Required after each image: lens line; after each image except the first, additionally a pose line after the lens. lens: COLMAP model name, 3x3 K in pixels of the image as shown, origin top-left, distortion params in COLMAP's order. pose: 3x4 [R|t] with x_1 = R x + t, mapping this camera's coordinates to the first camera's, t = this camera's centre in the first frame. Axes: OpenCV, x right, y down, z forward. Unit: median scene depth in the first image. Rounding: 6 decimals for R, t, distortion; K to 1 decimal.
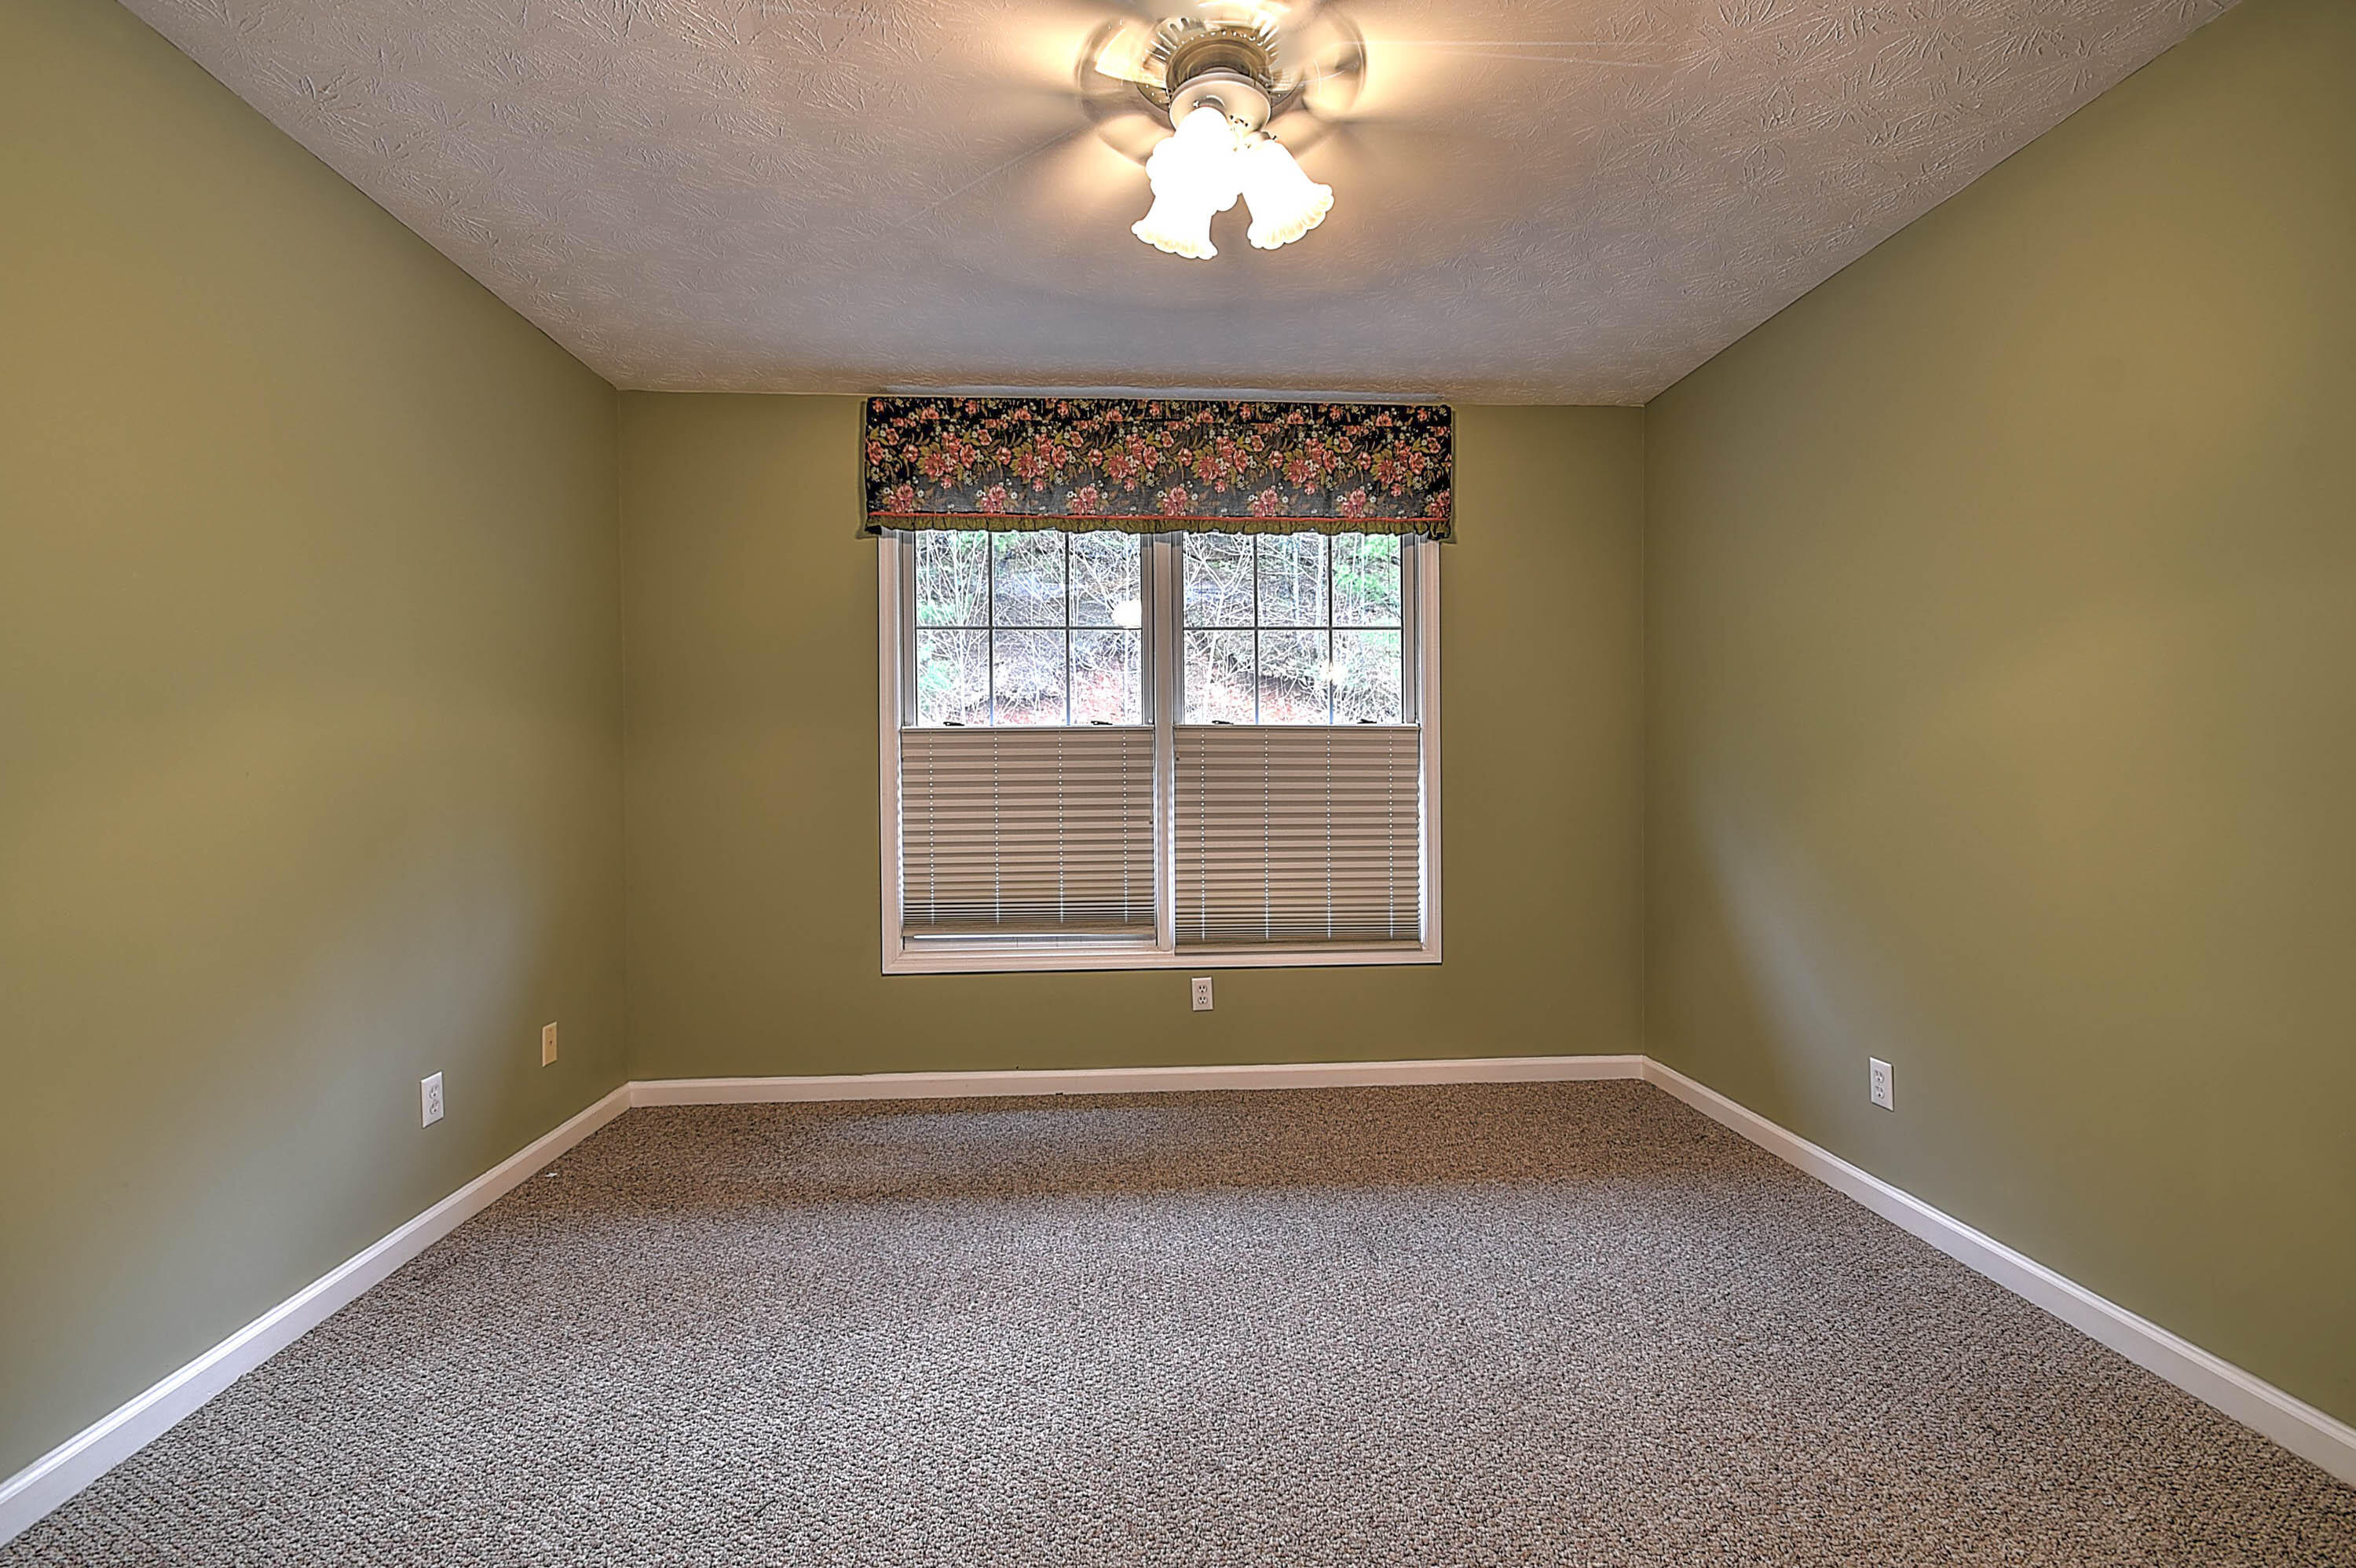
lens RADIAL K [[1033.1, 0, 1178.0], [0, 1033.1, 784.0], [0, 0, 1]] dist [-0.001632, 0.008068]
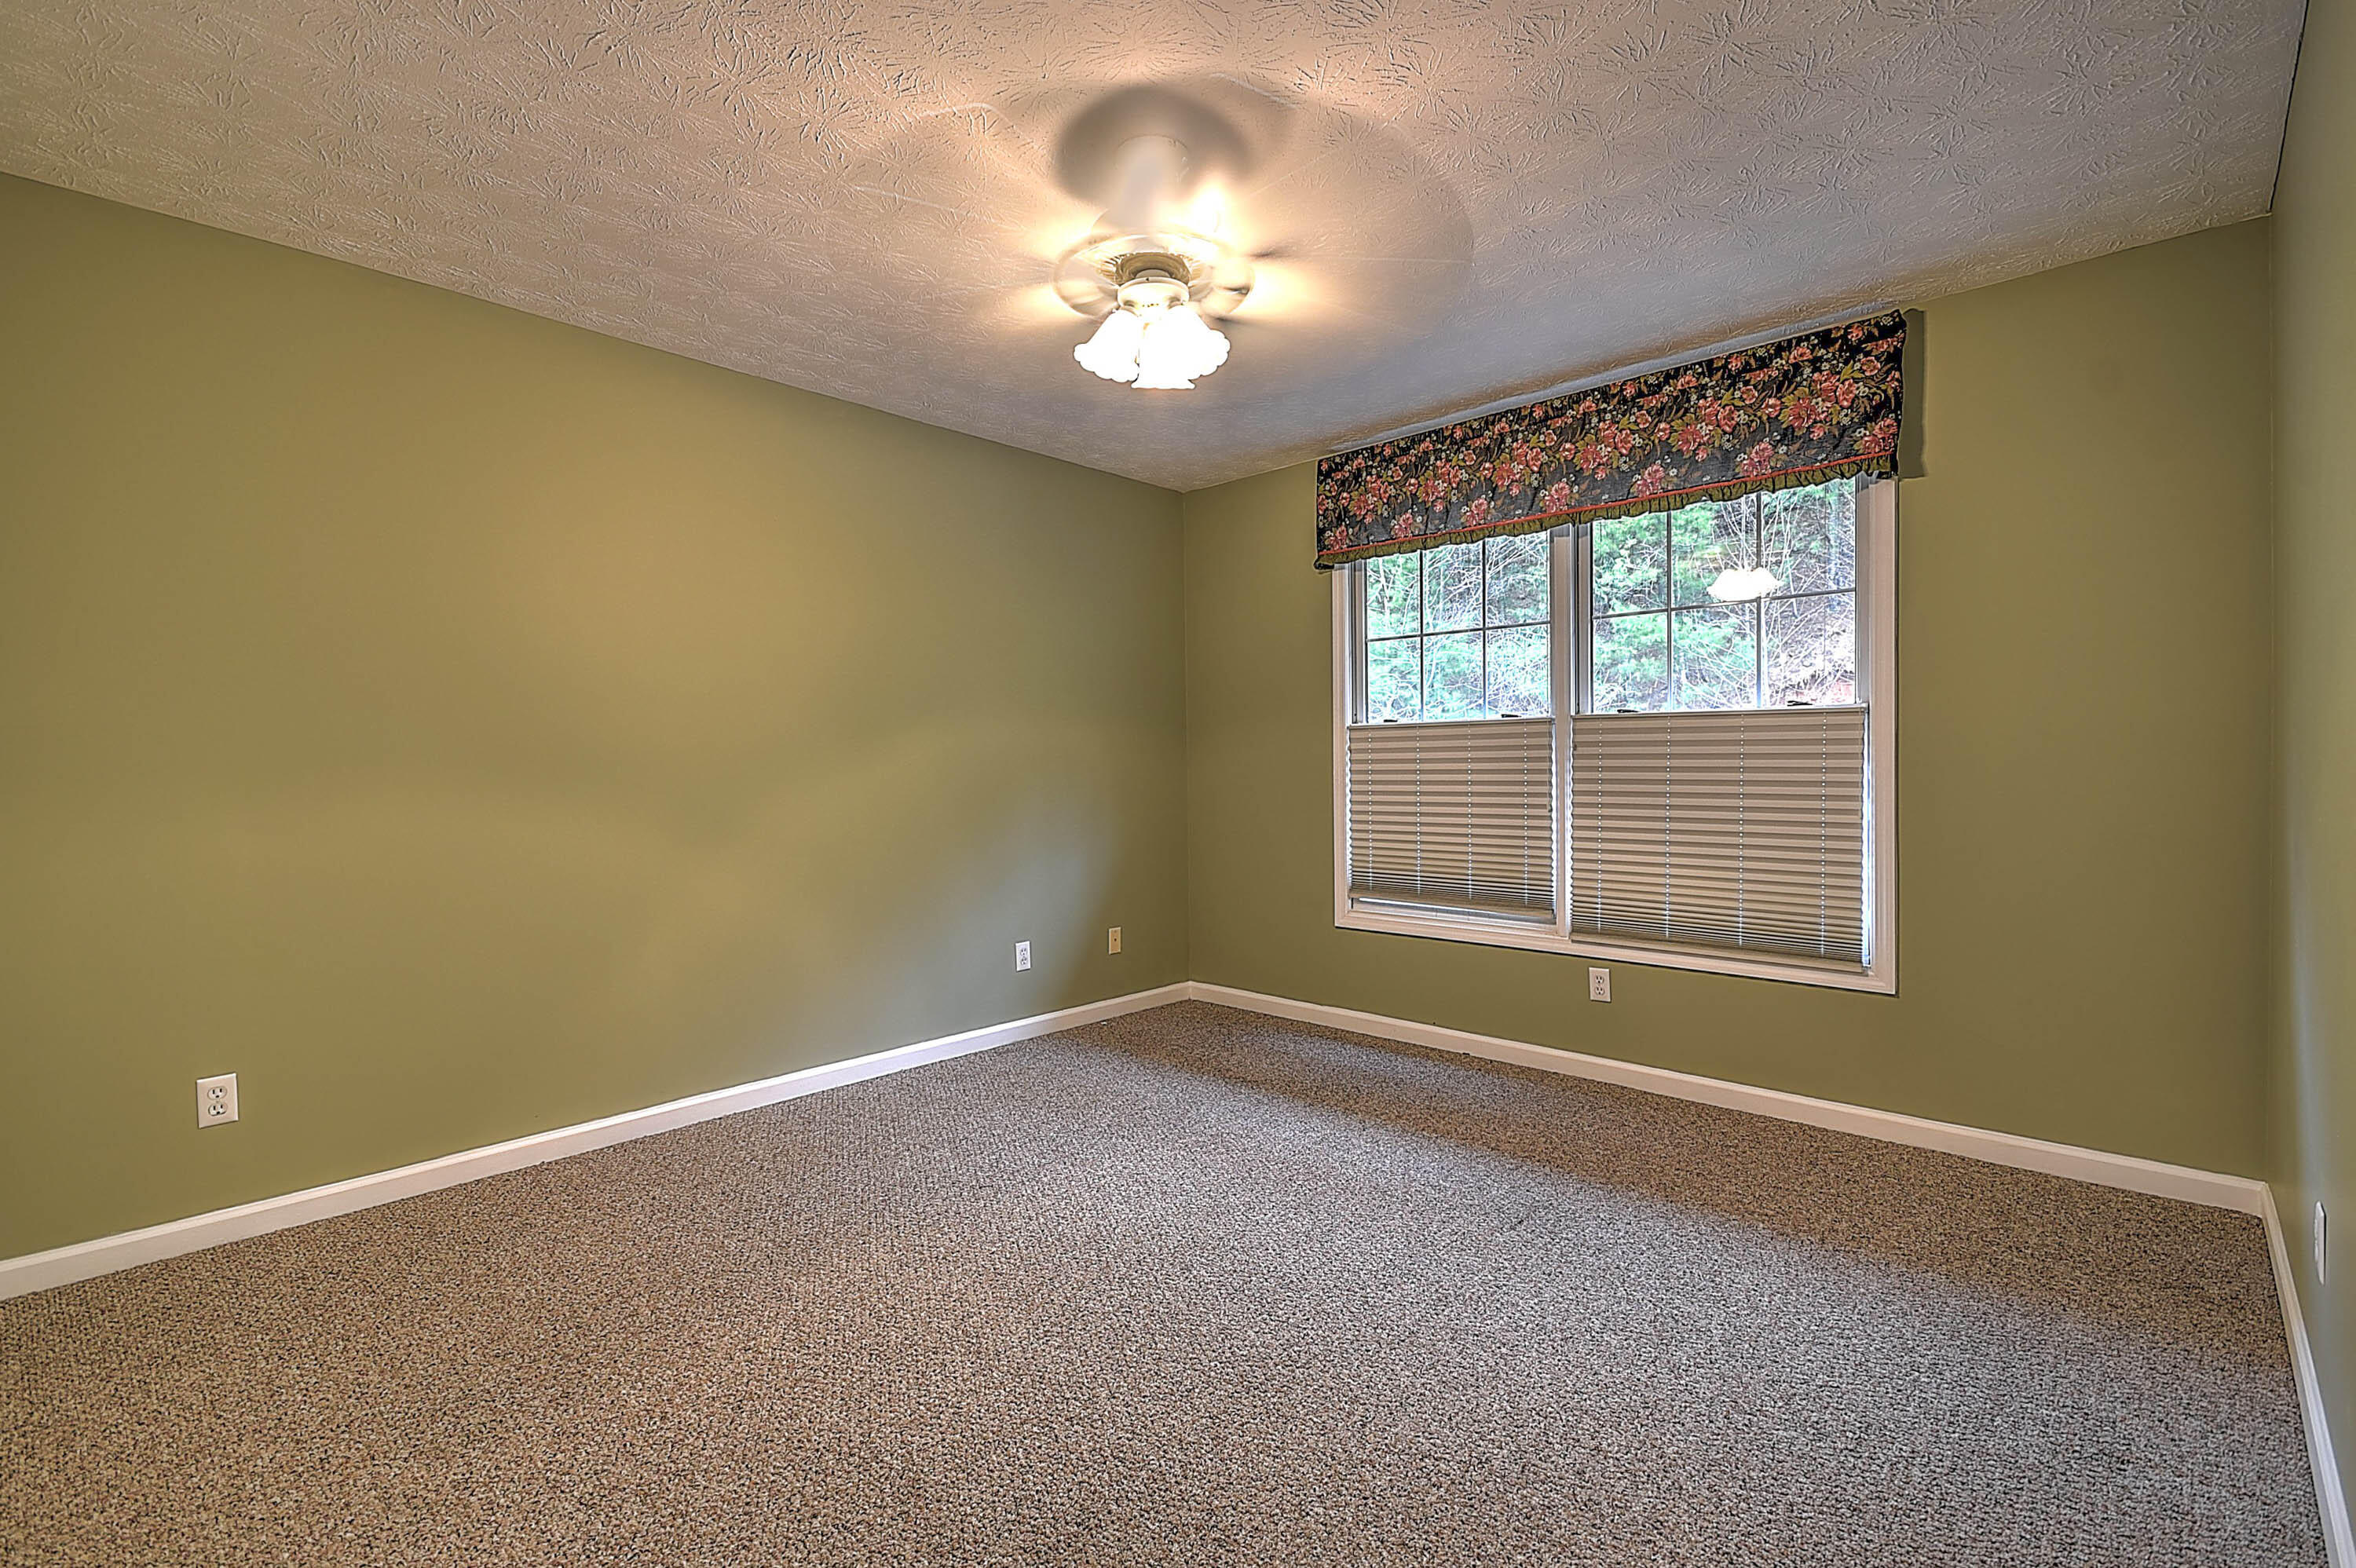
lens RADIAL K [[1033.1, 0, 1178.0], [0, 1033.1, 784.0], [0, 0, 1]] dist [-0.001632, 0.008068]
pose [[0.679063, 0.014867, -0.733930, 0.487167], [-0.004978, 0.999865, 0.015648, -0.003655], [0.734063, -0.006972, 0.679045, 0.028204]]
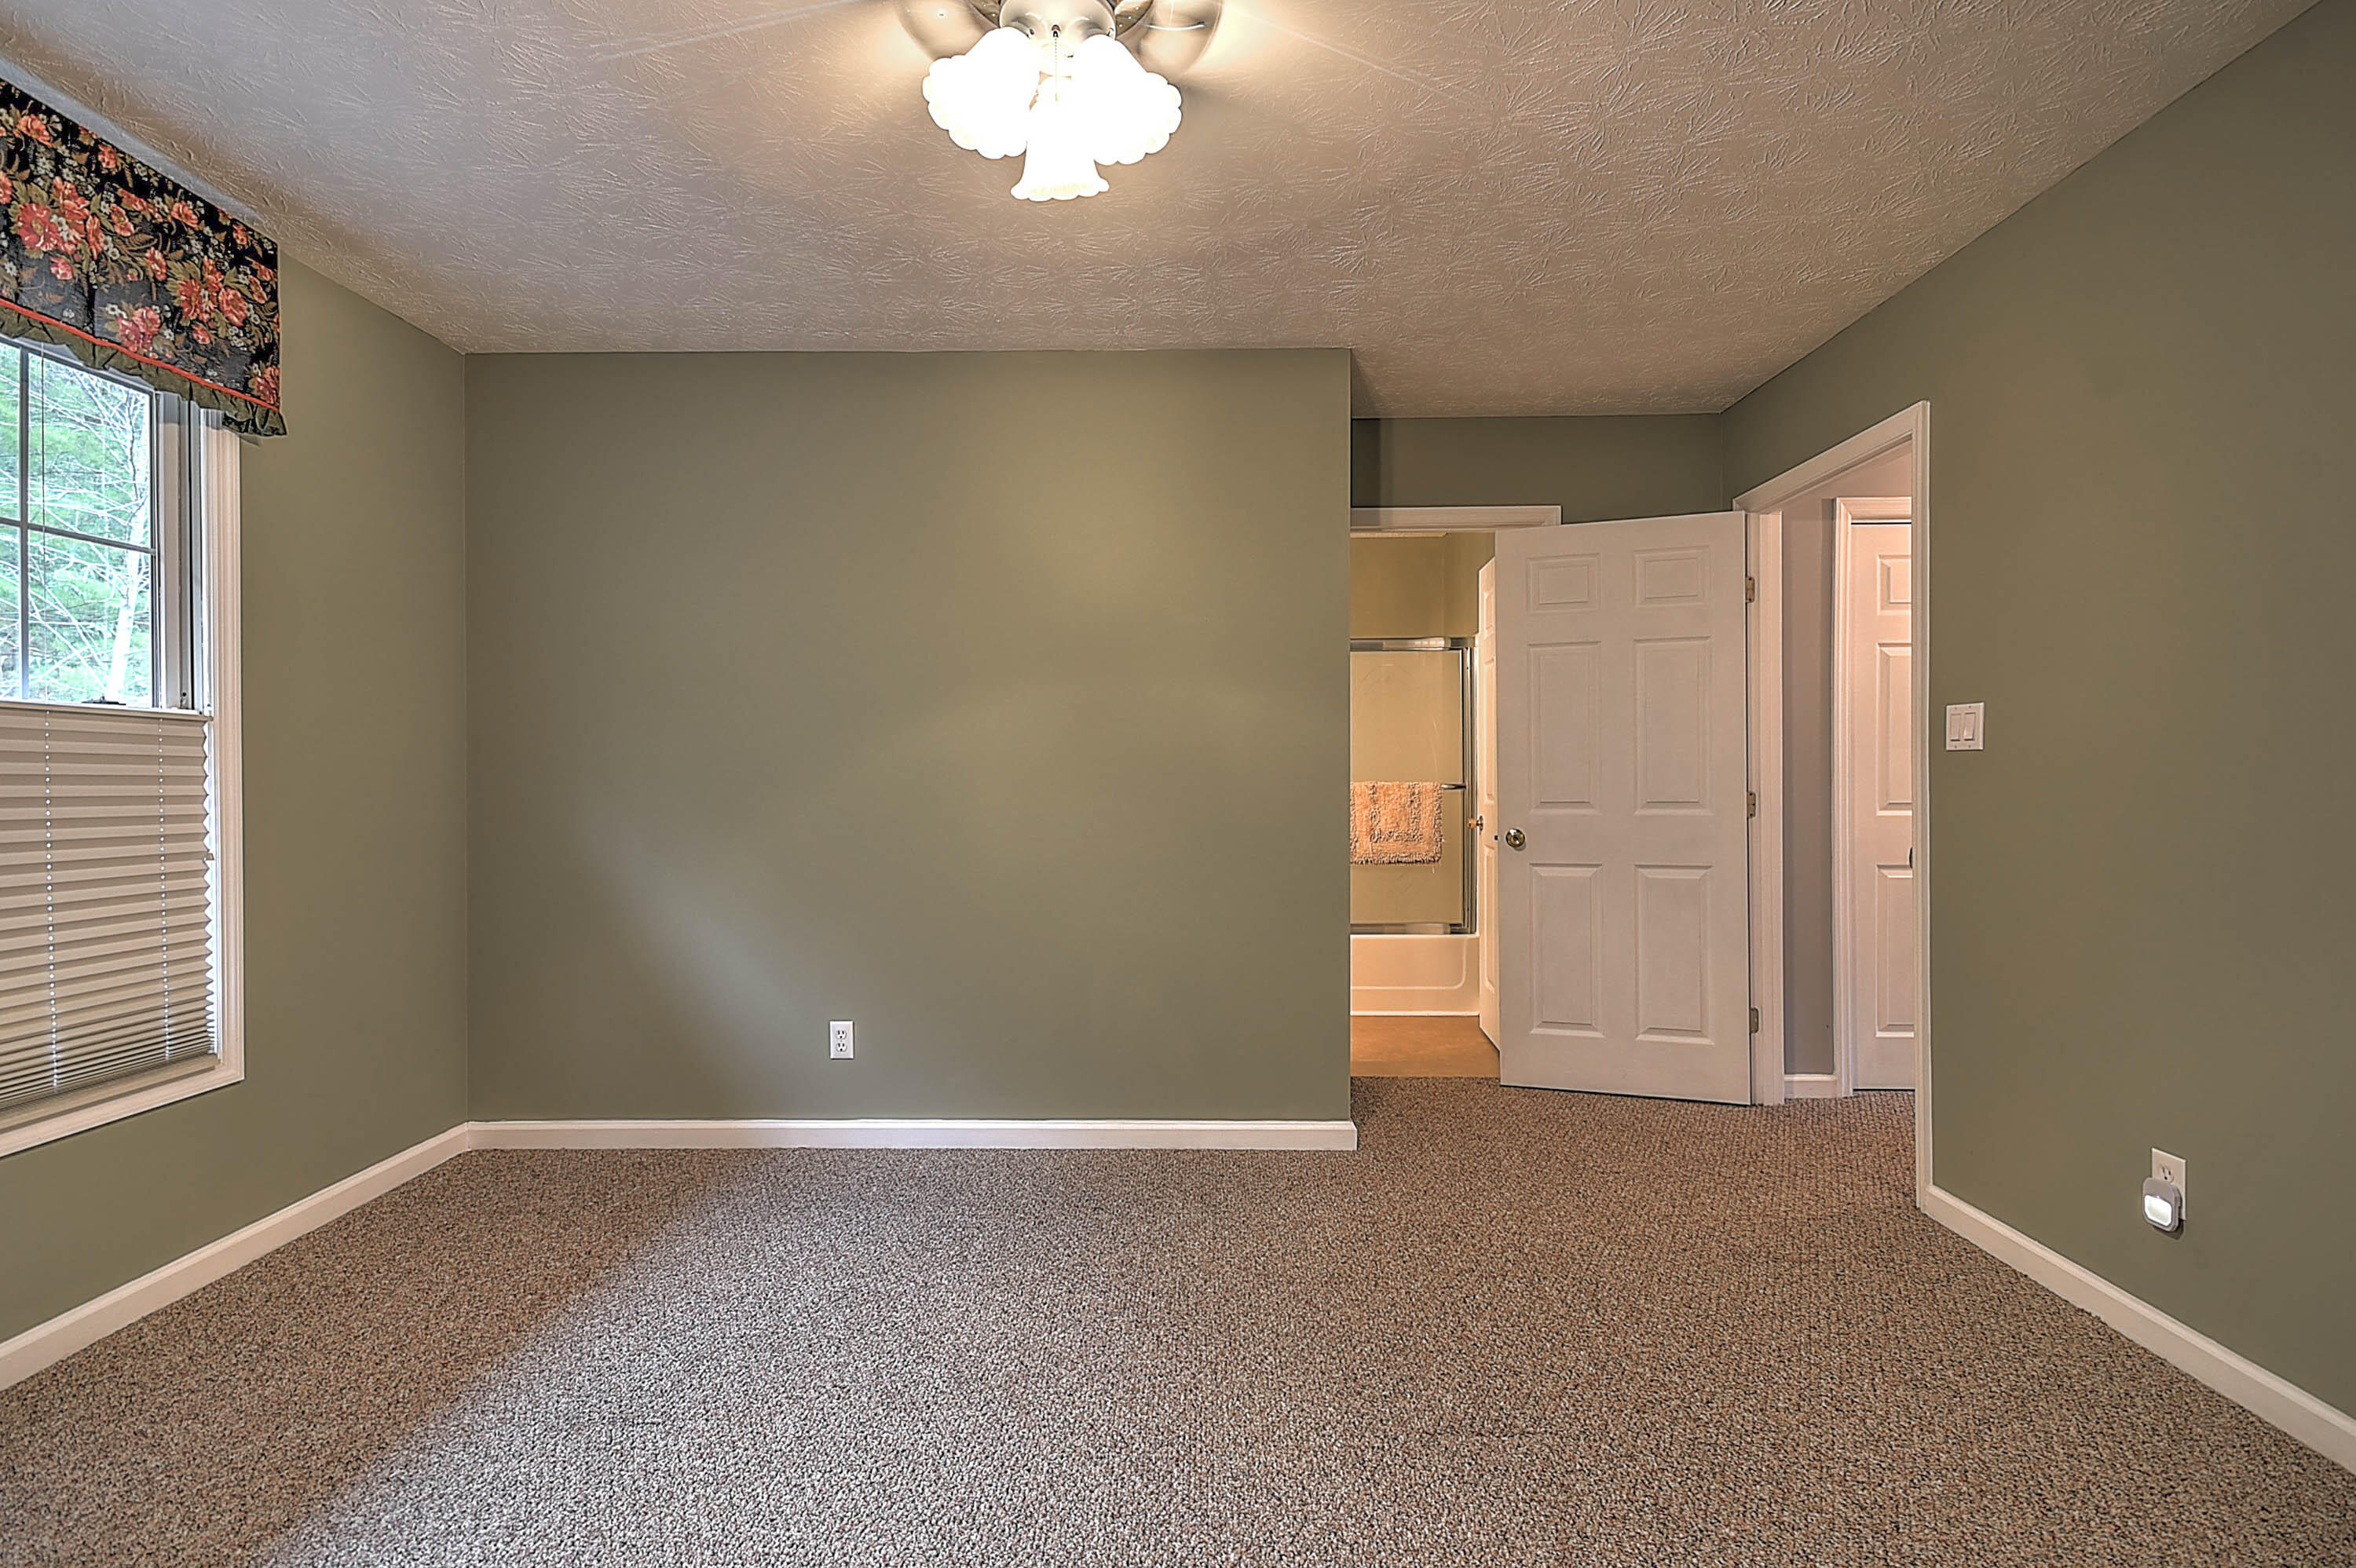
lens RADIAL K [[1010.1, 0, 1214.6], [0, 1010.1, 780.7], [0, 0, 1]] dist [0.000905, -0.008856]
pose [[0.056184, -0.000149, 0.998420, -0.355766], [0.014991, 0.999887, -0.000694, -0.006211], [-0.998308, 0.015006, 0.056180, 0.363131]]
